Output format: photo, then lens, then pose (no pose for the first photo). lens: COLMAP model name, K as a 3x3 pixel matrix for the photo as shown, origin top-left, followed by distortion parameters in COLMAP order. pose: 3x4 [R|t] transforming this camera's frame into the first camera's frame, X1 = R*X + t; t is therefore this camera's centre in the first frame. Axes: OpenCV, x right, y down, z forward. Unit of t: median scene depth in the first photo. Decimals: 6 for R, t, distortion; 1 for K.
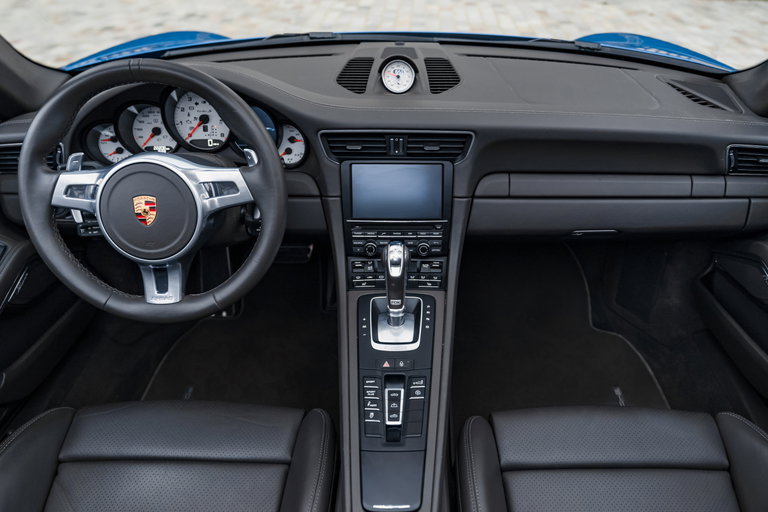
lens RADIAL K [[594.0, 0, 384.0], [0, 594.0, 256.0], [0, 0, 1]] dist [-0.015932, -0.001962]
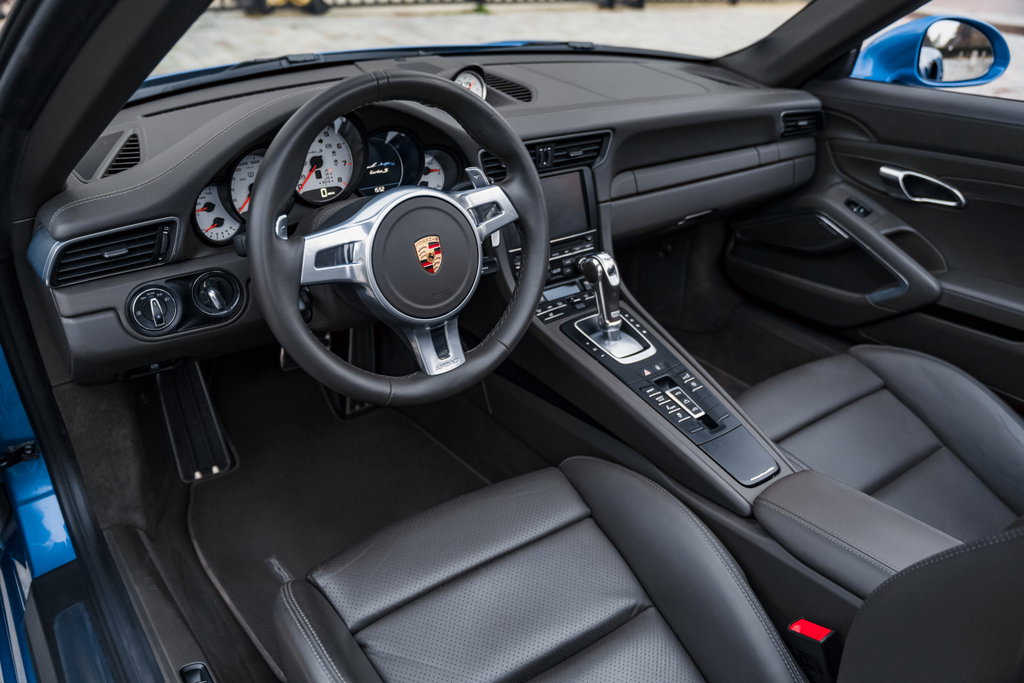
lens RADIAL K [[797.3, 0, 512.0], [0, 797.3, 341.5], [0, 0, 1]] dist [-0.005534, -0.003398]
pose [[0.807287, -0.263554, 0.528041, -0.702634], [0.281740, 0.958311, 0.047574, 0.012259], [-0.518566, 0.110364, 0.847885, 0.025848]]
